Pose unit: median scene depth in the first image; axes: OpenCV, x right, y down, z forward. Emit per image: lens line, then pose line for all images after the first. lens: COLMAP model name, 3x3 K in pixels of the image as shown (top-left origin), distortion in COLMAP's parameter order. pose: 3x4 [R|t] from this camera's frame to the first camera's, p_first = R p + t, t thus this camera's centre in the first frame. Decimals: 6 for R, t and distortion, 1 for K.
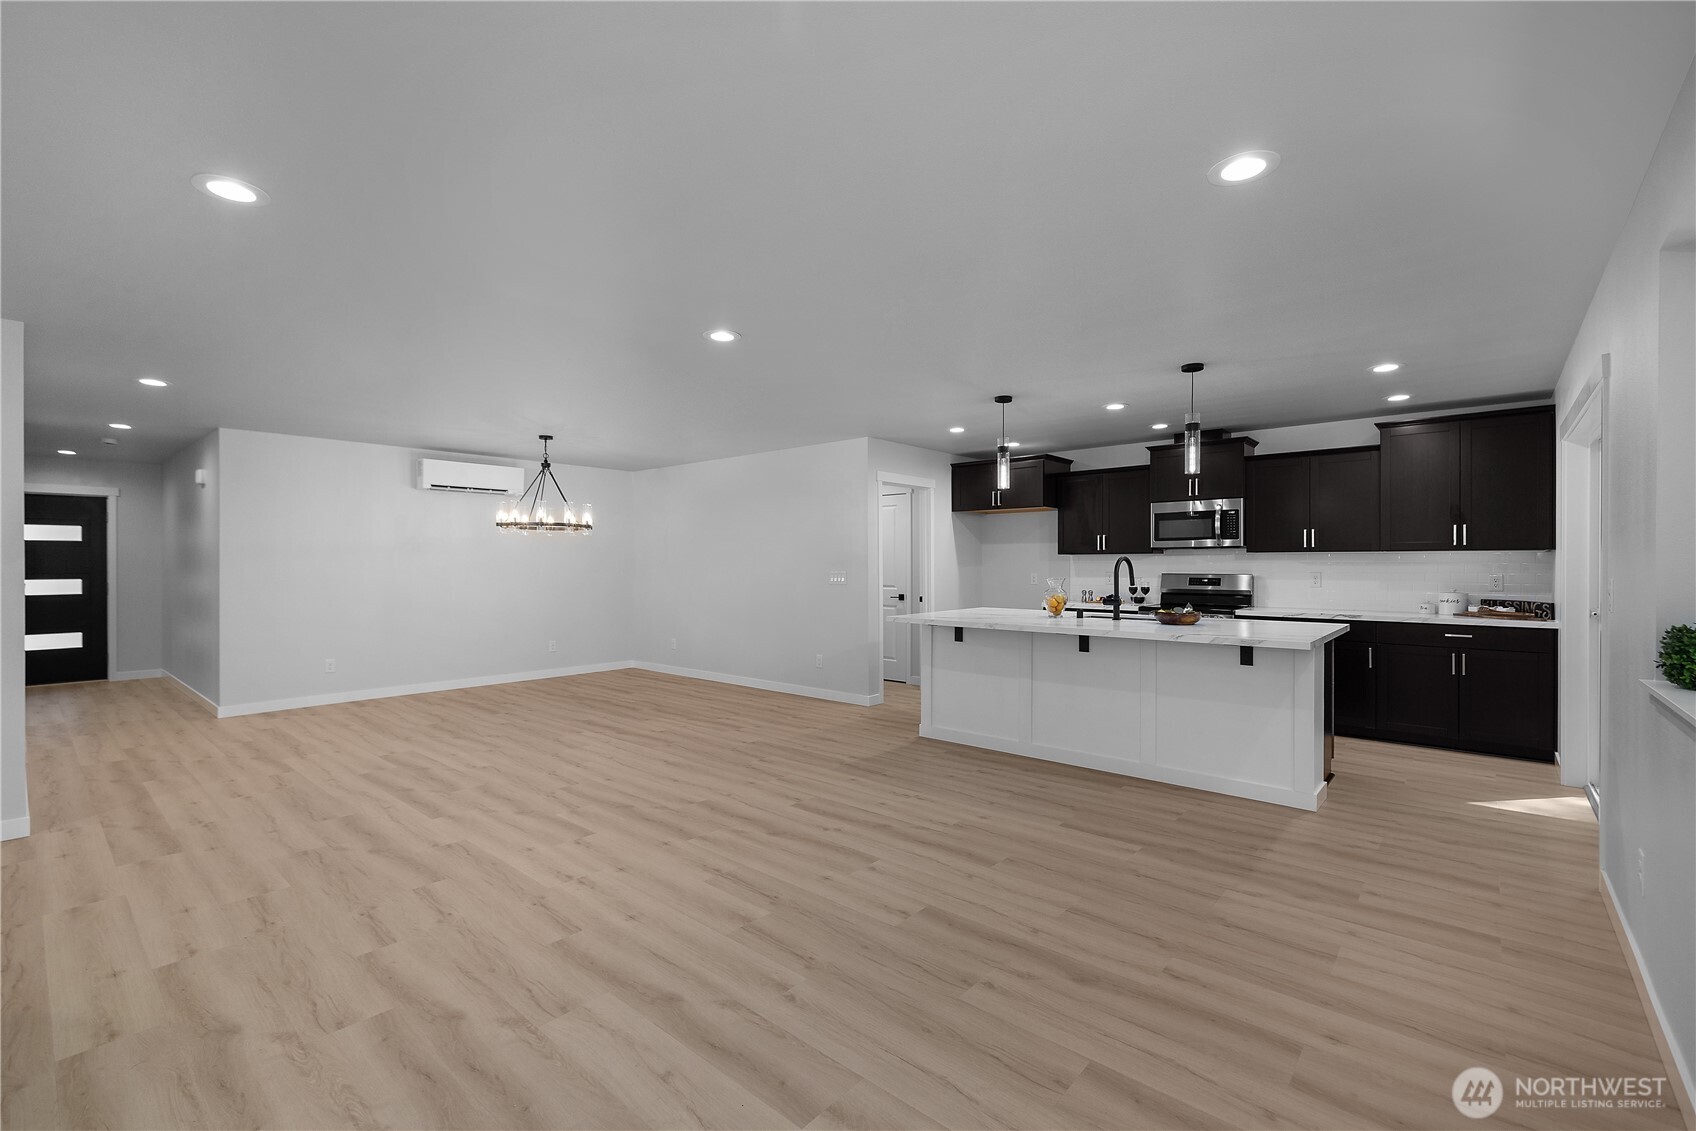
lens RADIAL K [[735.3, 0, 857.3], [0, 735.3, 566.3], [0, 0, 1]] dist [-0.002494, 0.000189]
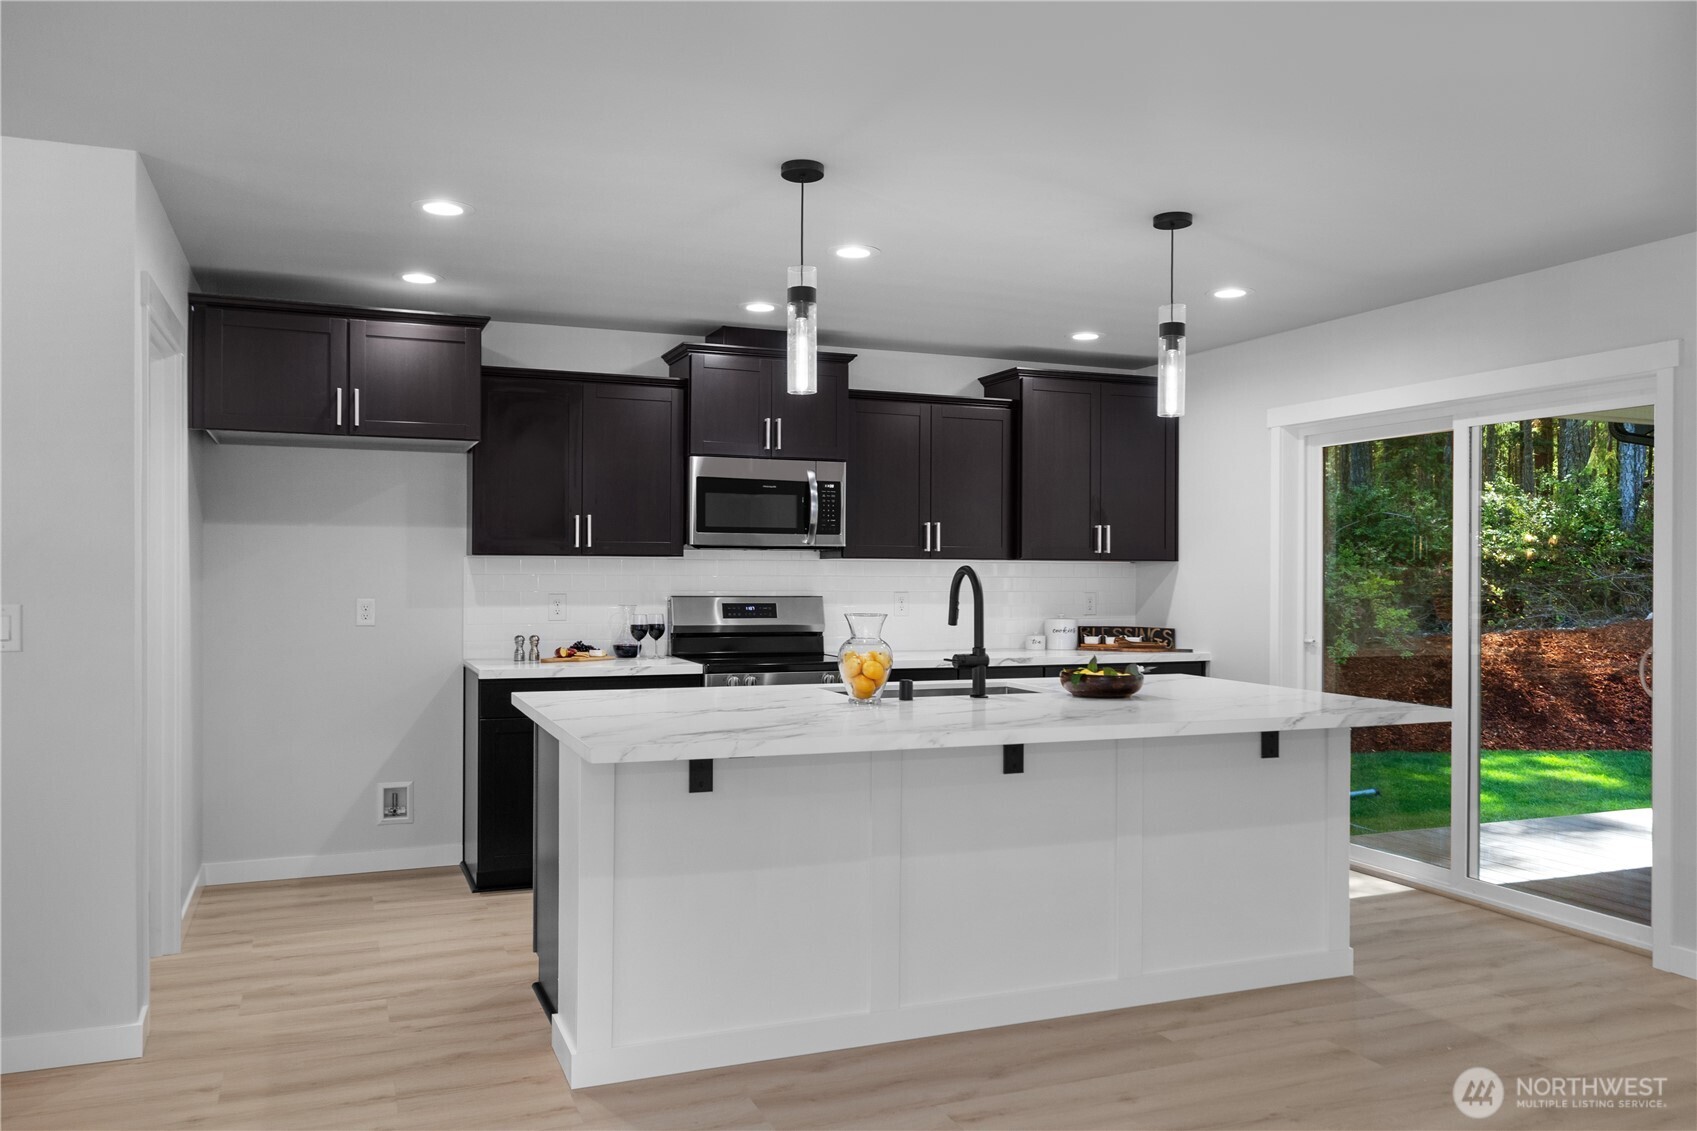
lens RADIAL K [[1254.5, 0, 848.5], [0, 1254.5, 565.5], [0, 0, 1]] dist [-0.002571, 0.000578]
pose [[0.455109, 0.007916, 0.890401, -0.405220], [-0.001976, 0.999967, -0.007880, -0.006473], [-0.890434, 0.001827, 0.455109, 0.677795]]
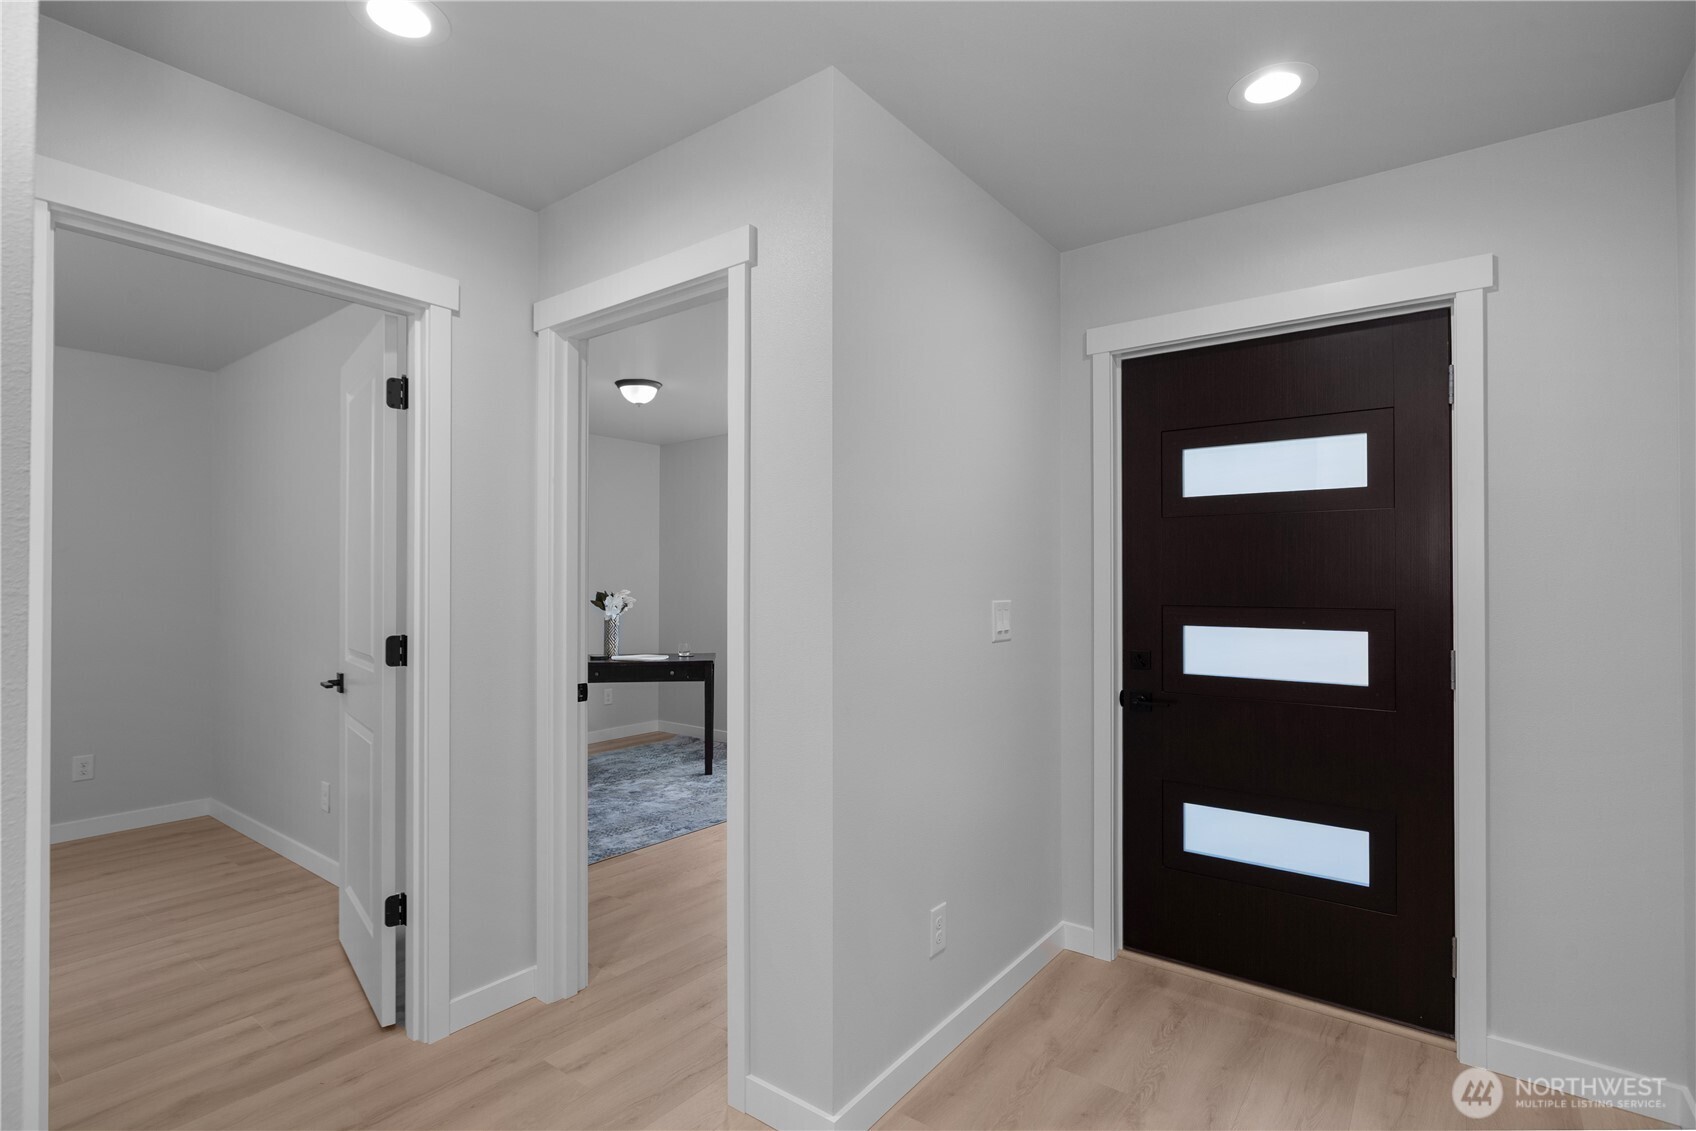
lens RADIAL K [[758.0, 0, 846.9], [0, 758.0, 580.9], [0, 0, 1]] dist [-0.000604, 0.000034]
pose [[0.076460, -0.003557, -0.997066, -1.231855], [-0.003784, 0.999985, -0.003858, 0.002010], [0.997065, 0.004068, 0.076446, 1.221849]]
